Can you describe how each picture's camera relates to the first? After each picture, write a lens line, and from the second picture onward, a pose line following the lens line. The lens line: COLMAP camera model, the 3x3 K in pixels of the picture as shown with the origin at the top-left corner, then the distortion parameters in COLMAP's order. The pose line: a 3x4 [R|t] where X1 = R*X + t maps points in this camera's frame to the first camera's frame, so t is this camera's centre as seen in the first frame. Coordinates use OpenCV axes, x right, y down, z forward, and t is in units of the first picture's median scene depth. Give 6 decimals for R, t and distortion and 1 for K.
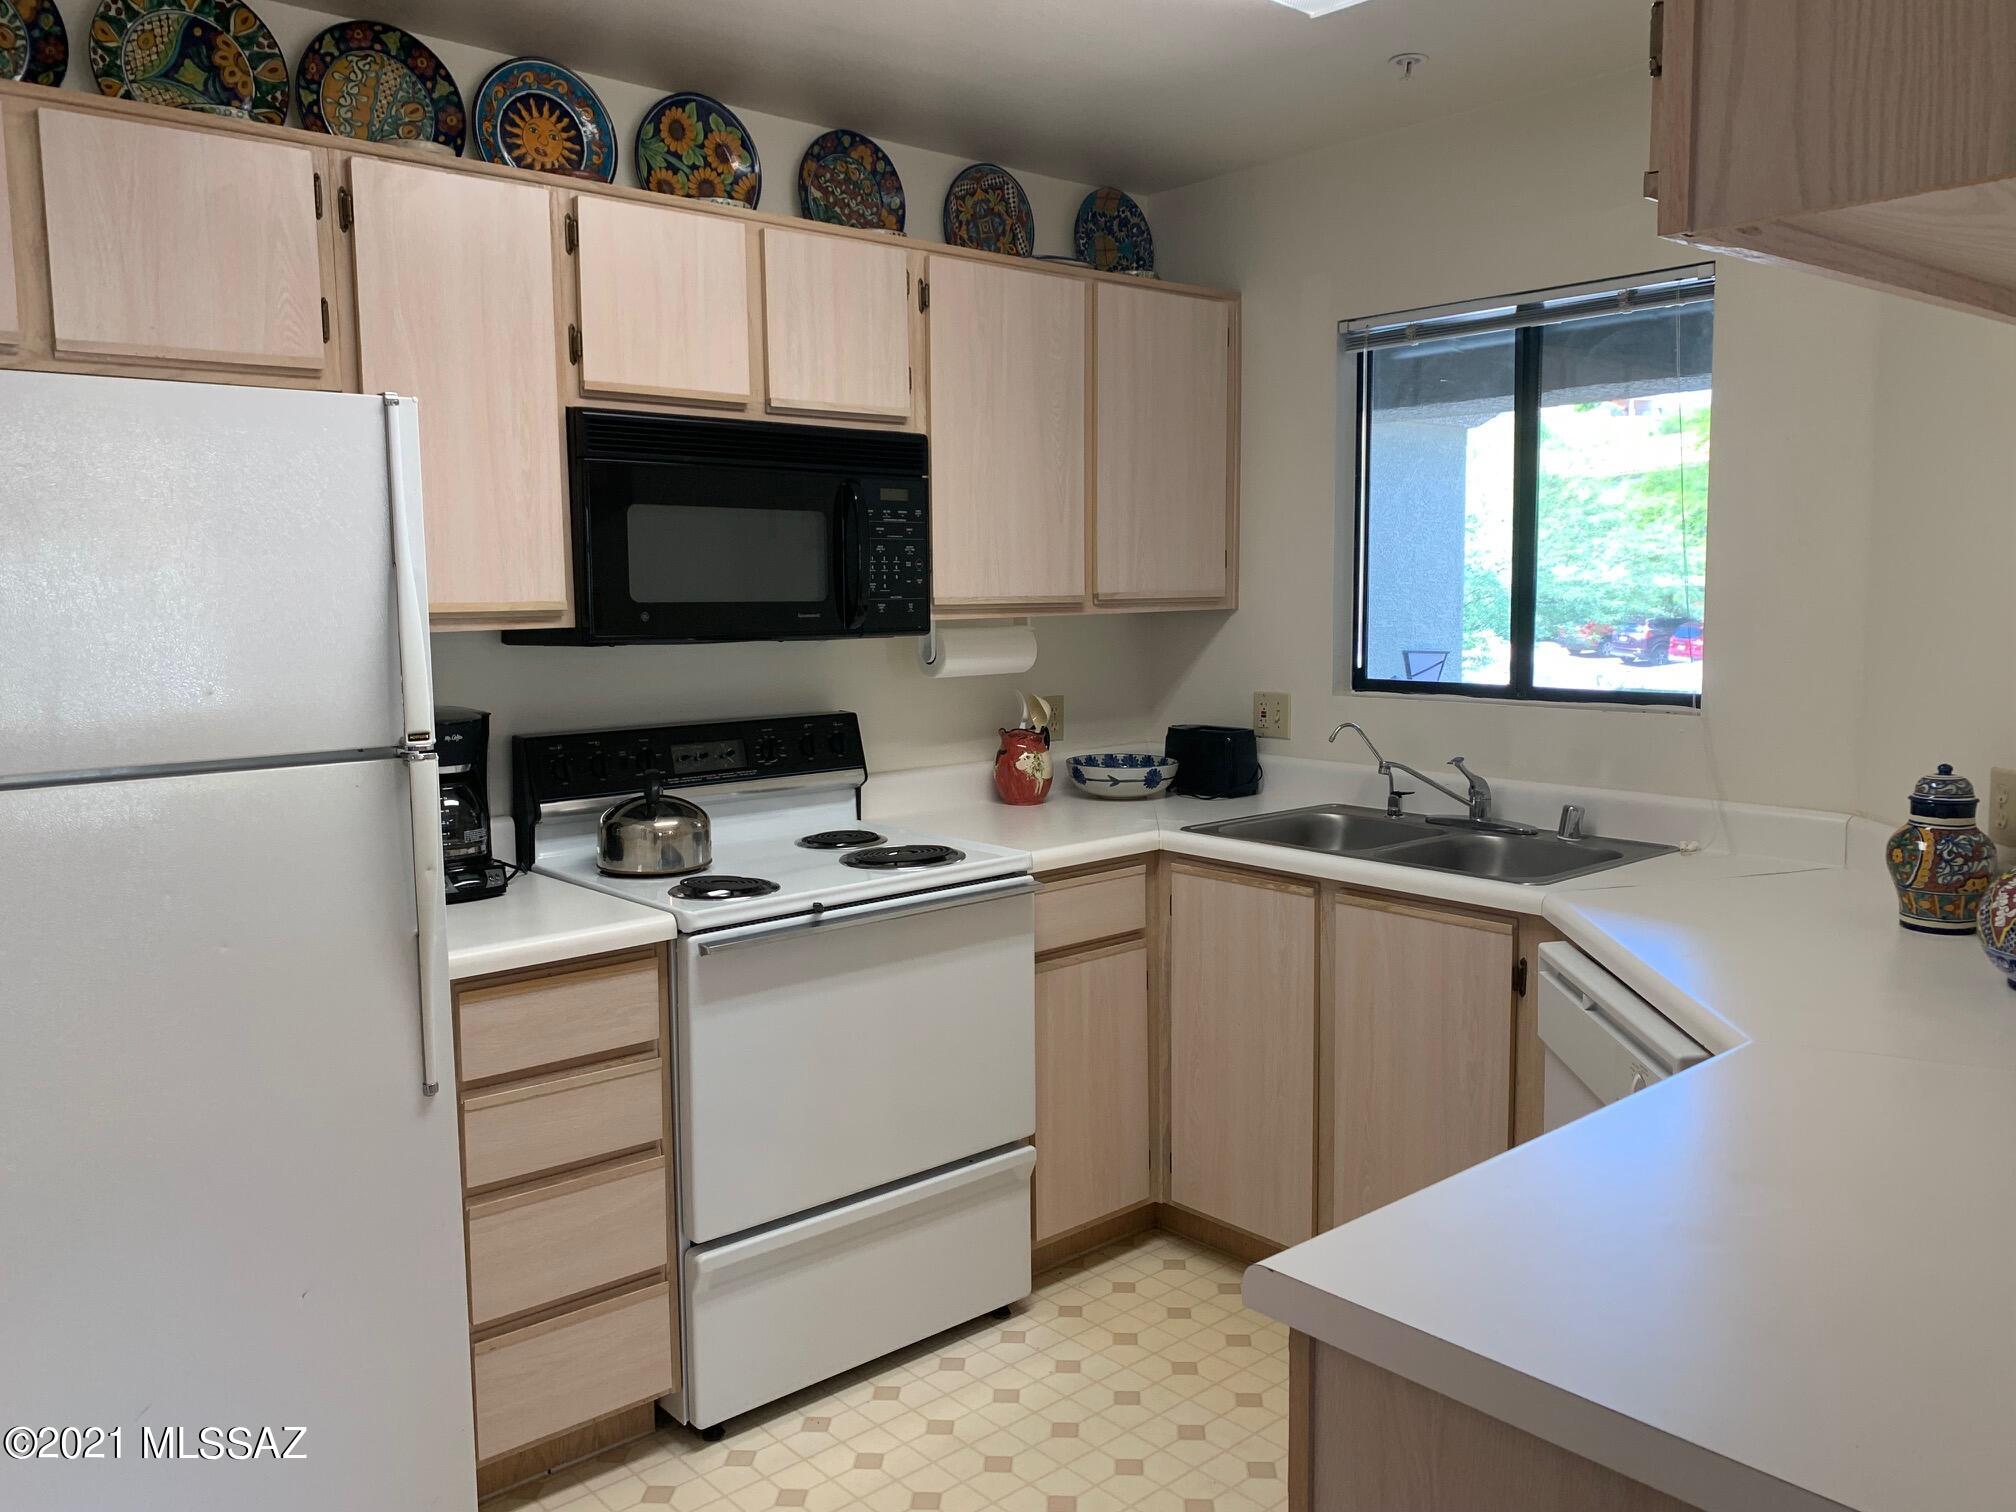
lens RADIAL K [[1538.3, 0, 988.8], [0, 1538.3, 746.8], [0, 0, 1]] dist [0.052693, -0.061951]
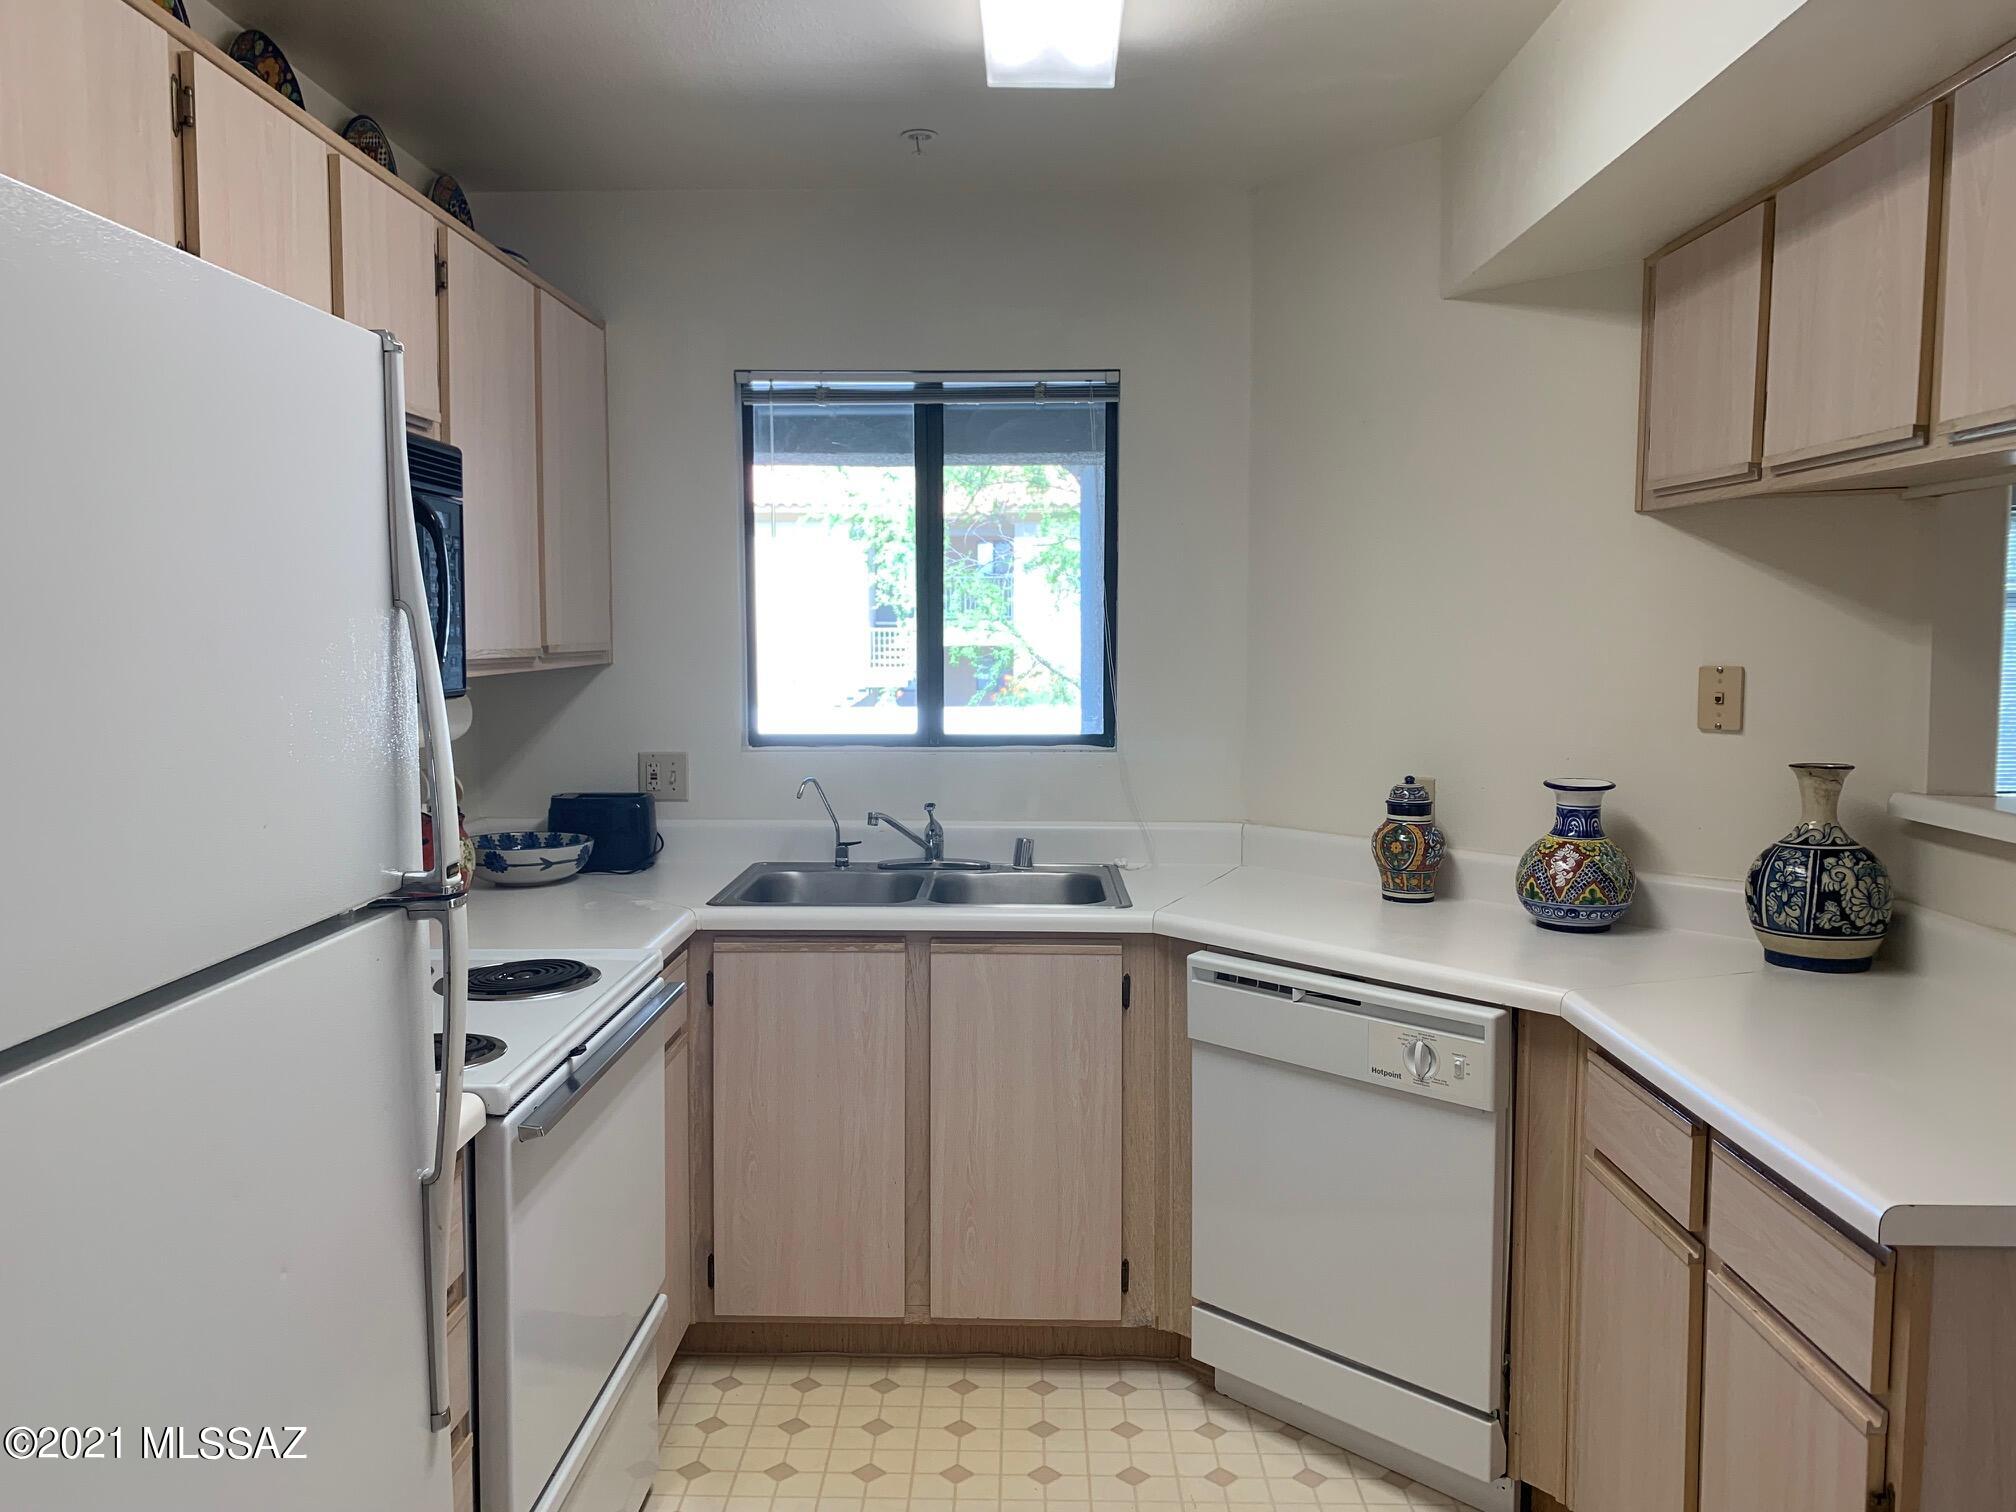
lens RADIAL K [[1538.3, 0, 995.3], [0, 1538.3, 759.6], [0, 0, 1]] dist [0.052693, -0.061951]
pose [[0.669019, -0.052513, 0.741388, -0.440629], [0.072017, 0.997387, 0.005659, -0.025481], [-0.739748, 0.049607, 0.671053, 0.259437]]
